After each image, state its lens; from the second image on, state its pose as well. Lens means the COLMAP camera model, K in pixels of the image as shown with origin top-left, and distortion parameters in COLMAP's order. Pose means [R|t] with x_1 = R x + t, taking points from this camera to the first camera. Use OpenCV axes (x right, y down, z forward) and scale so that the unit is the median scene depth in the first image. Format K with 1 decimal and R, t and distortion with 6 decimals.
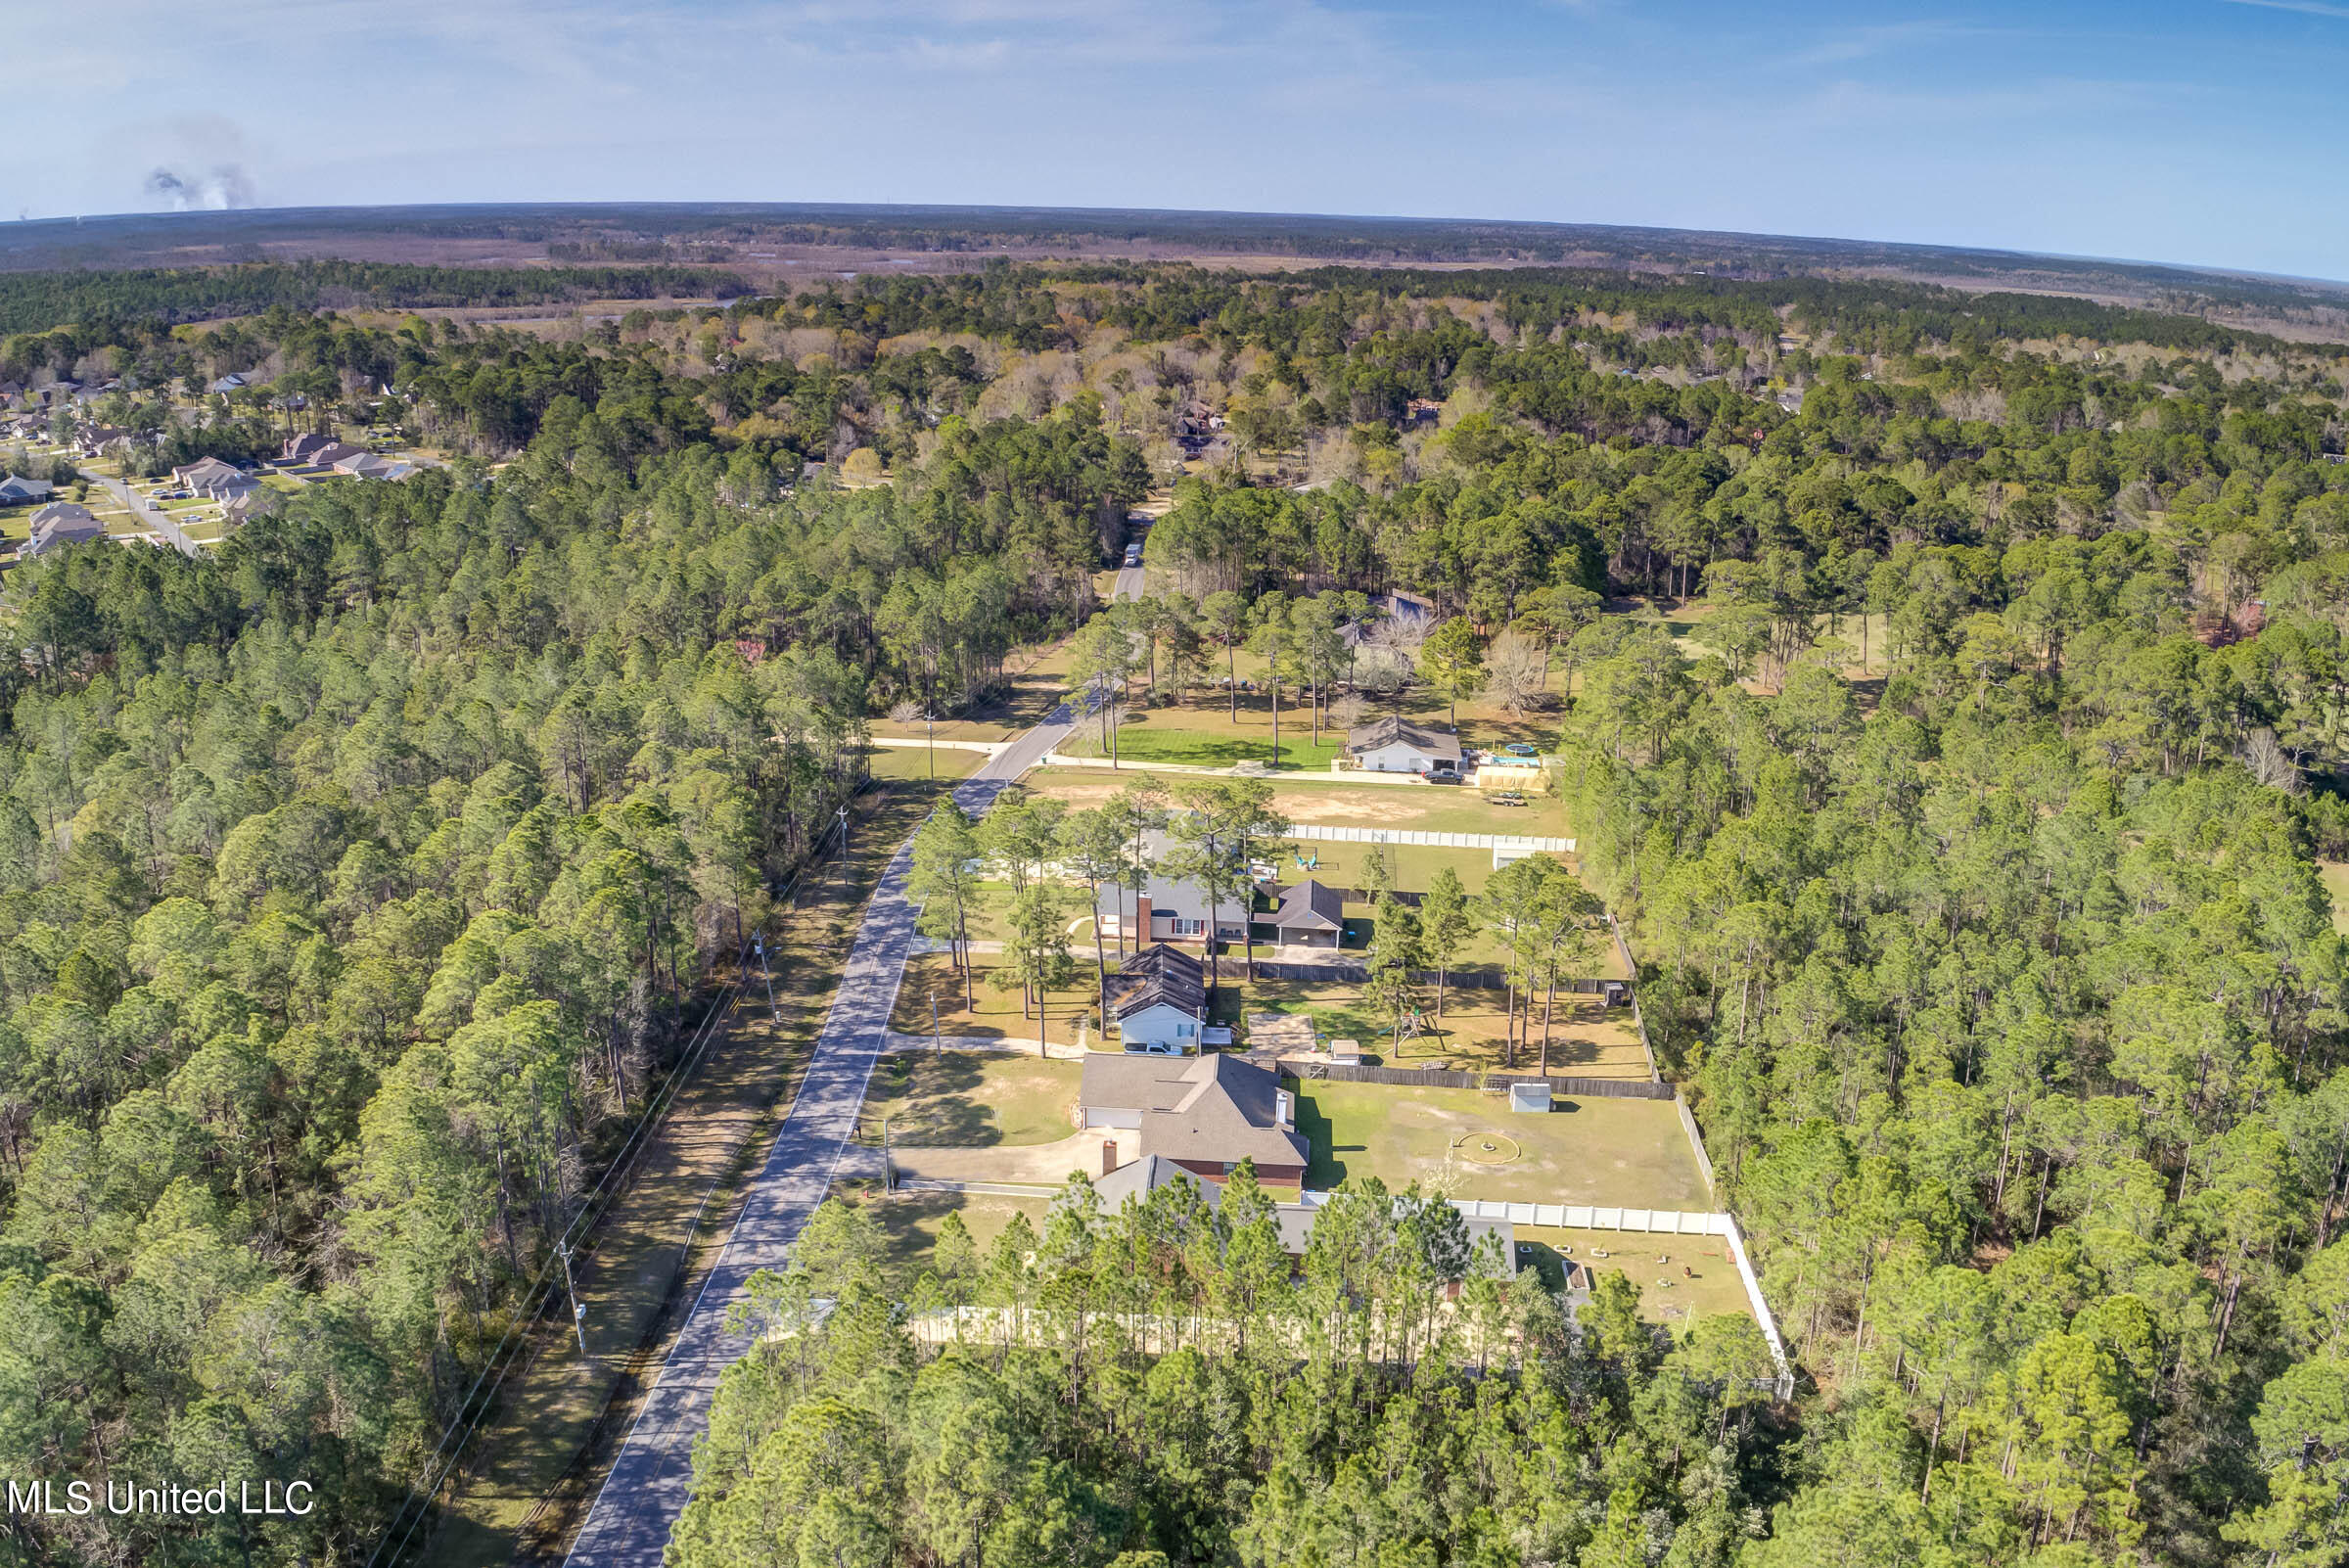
lens RADIAL K [[1833.9, 0, 1182.6], [0, 1833.9, 780.9], [0, 0, 1]] dist [-0.095962, -0.077727]
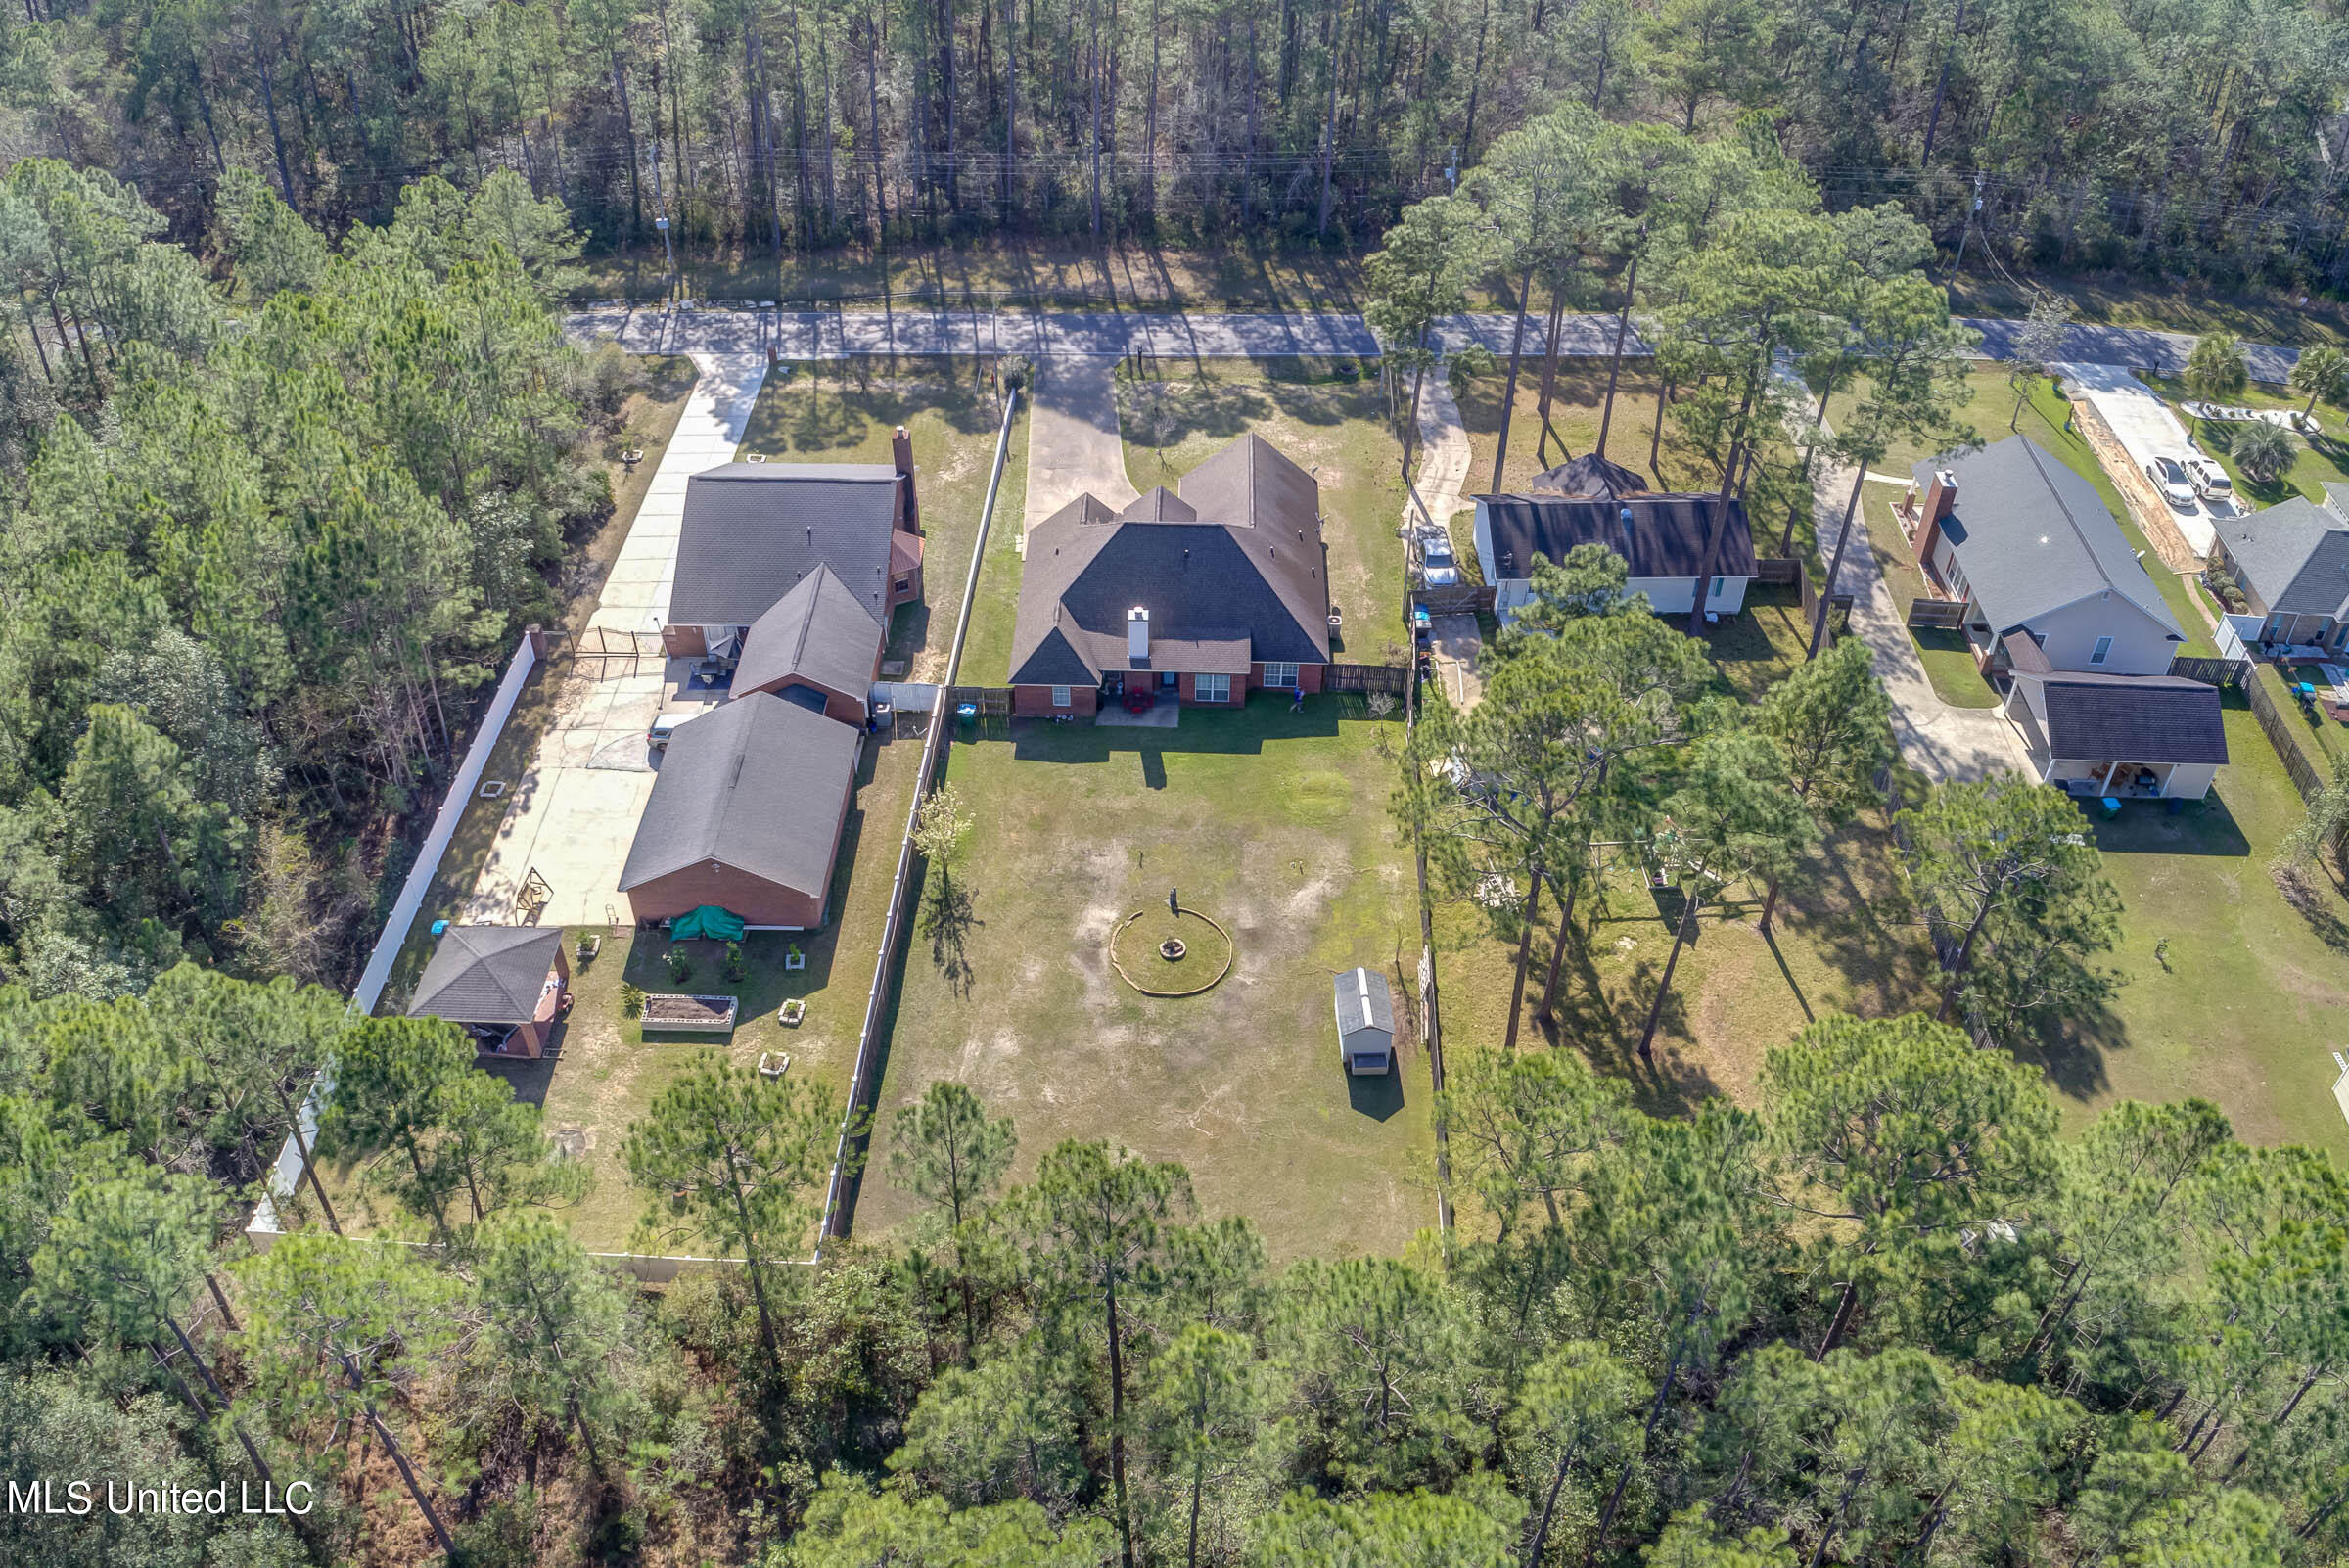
lens RADIAL K [[1833.9, 0, 1182.6], [0, 1833.9, 780.9], [0, 0, 1]] dist [-0.095962, -0.077727]
pose [[0.035414, 0.637271, -0.769826, 0.454788], [-0.314049, 0.738383, 0.596795, -0.119454], [0.948746, 0.220628, 0.226283, 0.748784]]
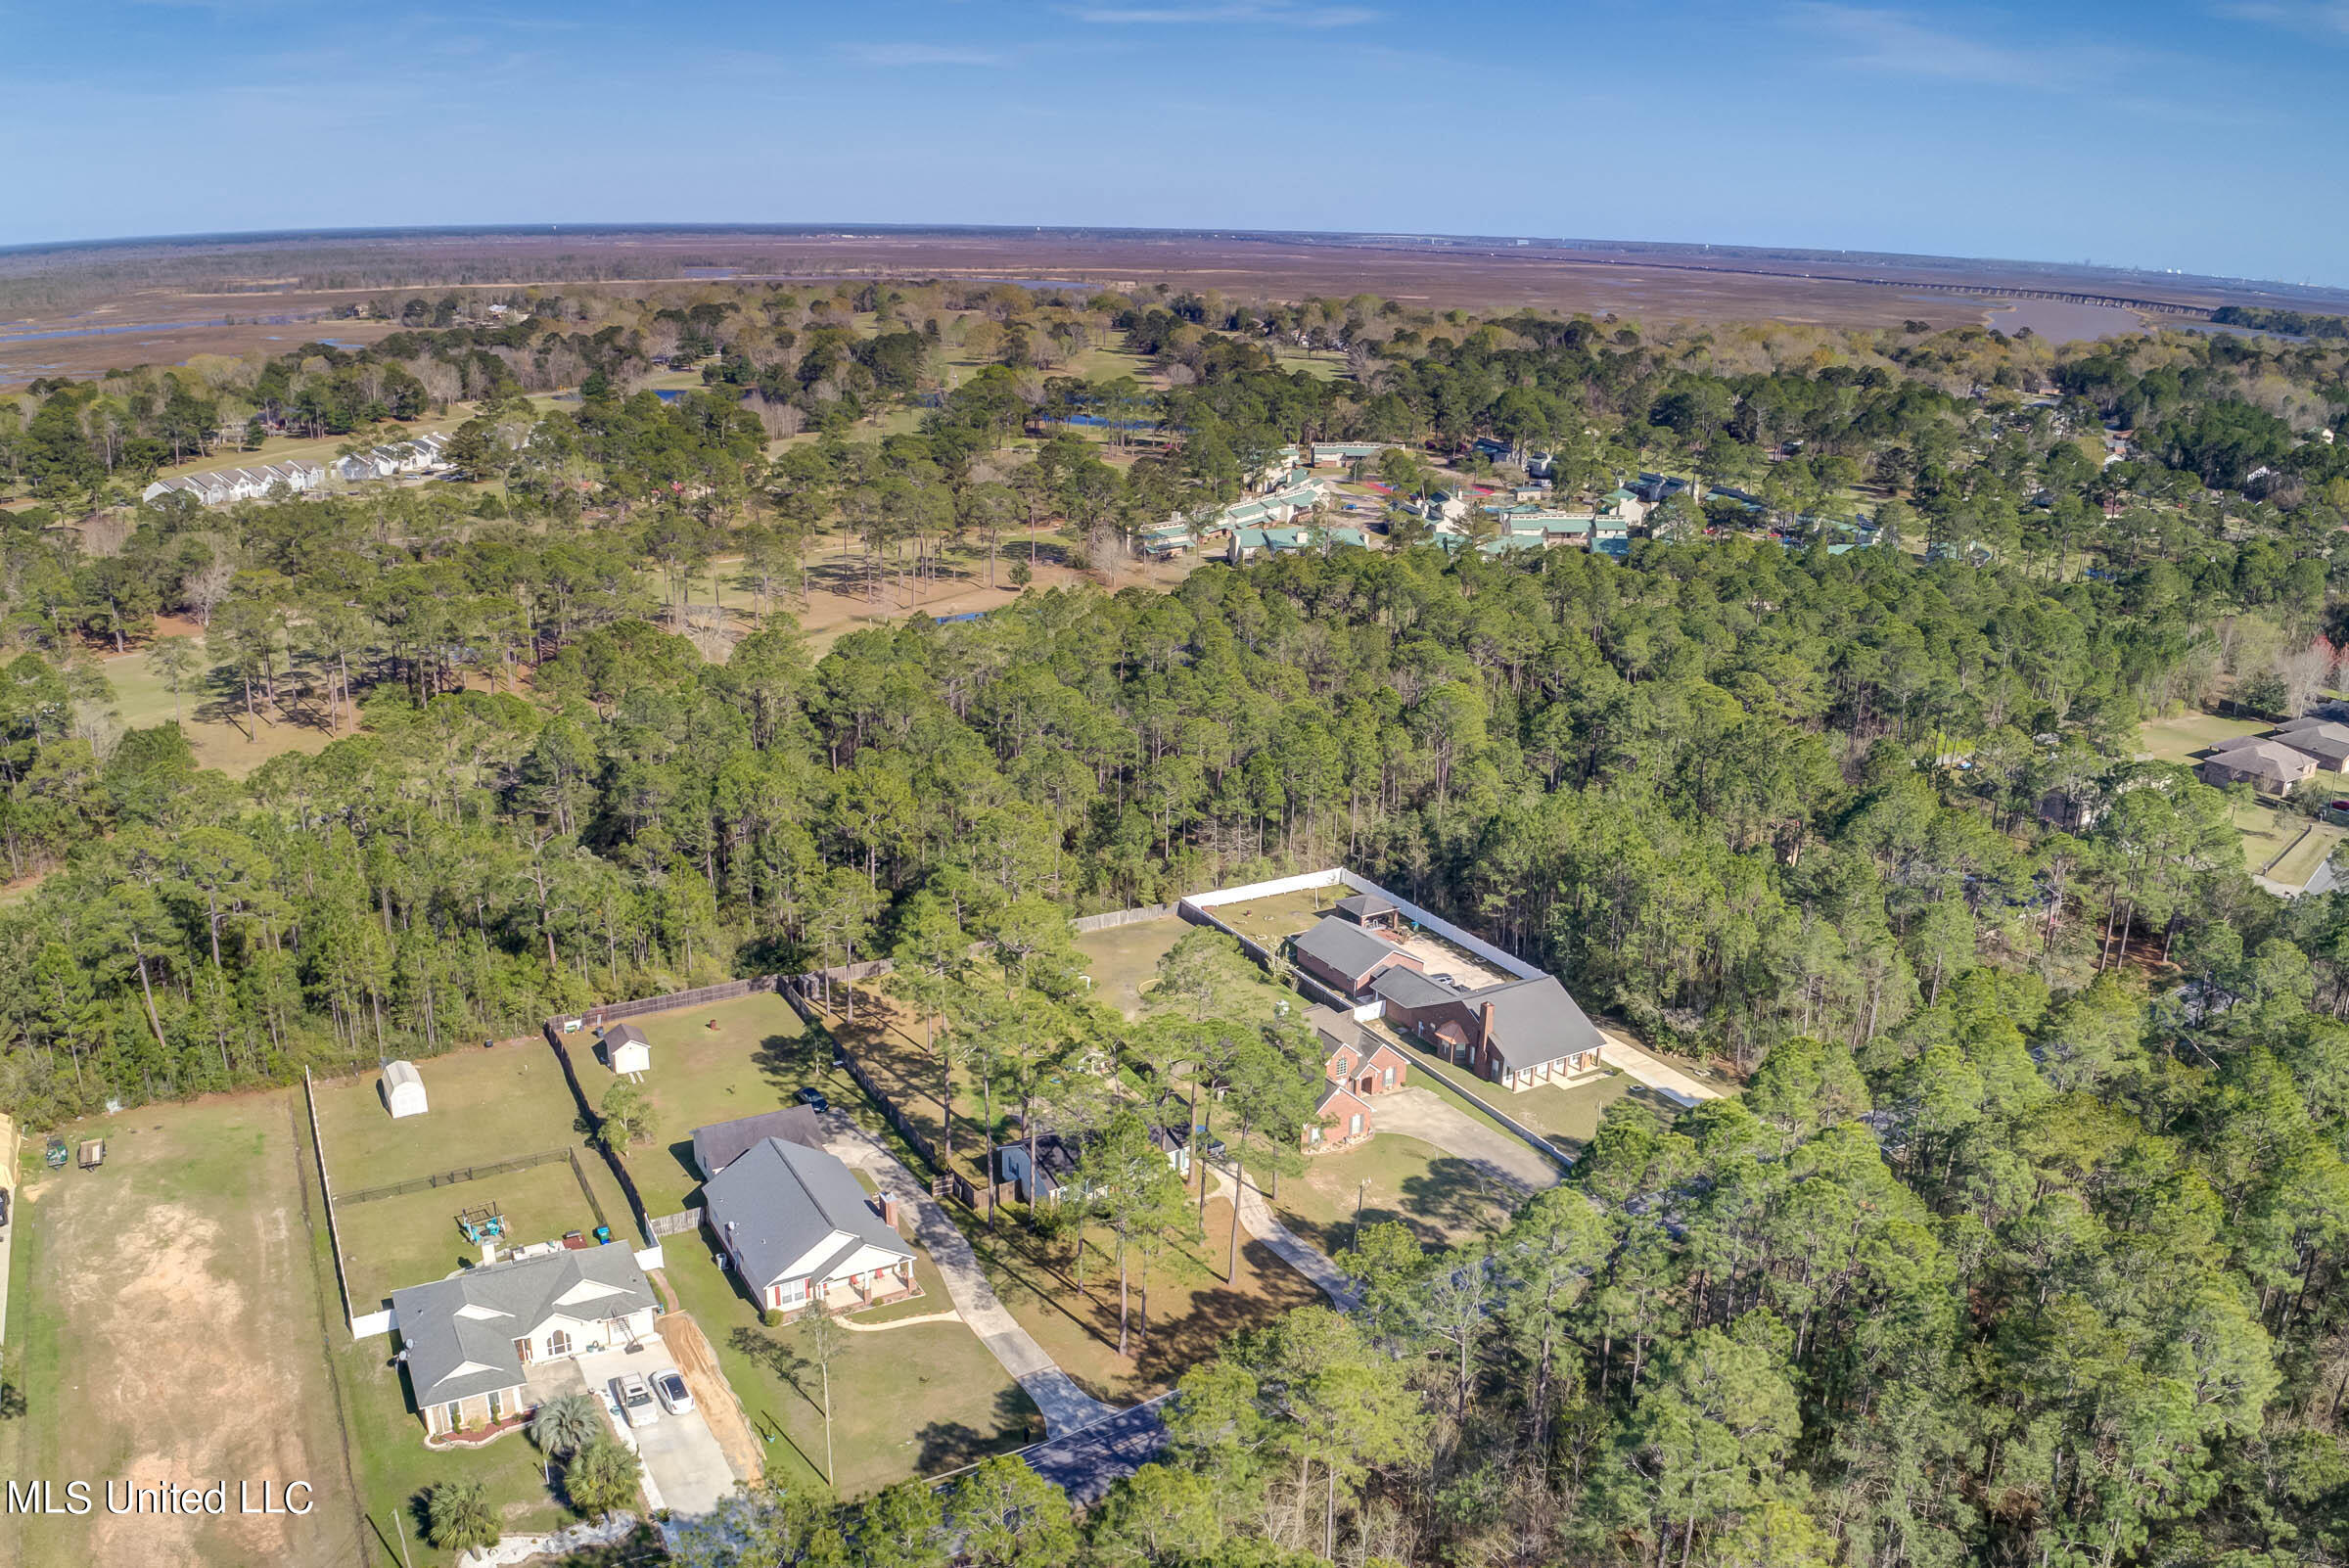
lens RADIAL K [[1833.9, 0, 1182.6], [0, 1833.9, 780.9], [0, 0, 1]] dist [-0.095962, -0.077727]
pose [[-0.558422, -0.276583, 0.782091, -0.619276], [0.222794, 0.858140, 0.462556, -0.390847], [-0.799079, 0.432547, -0.417583, 1.217434]]
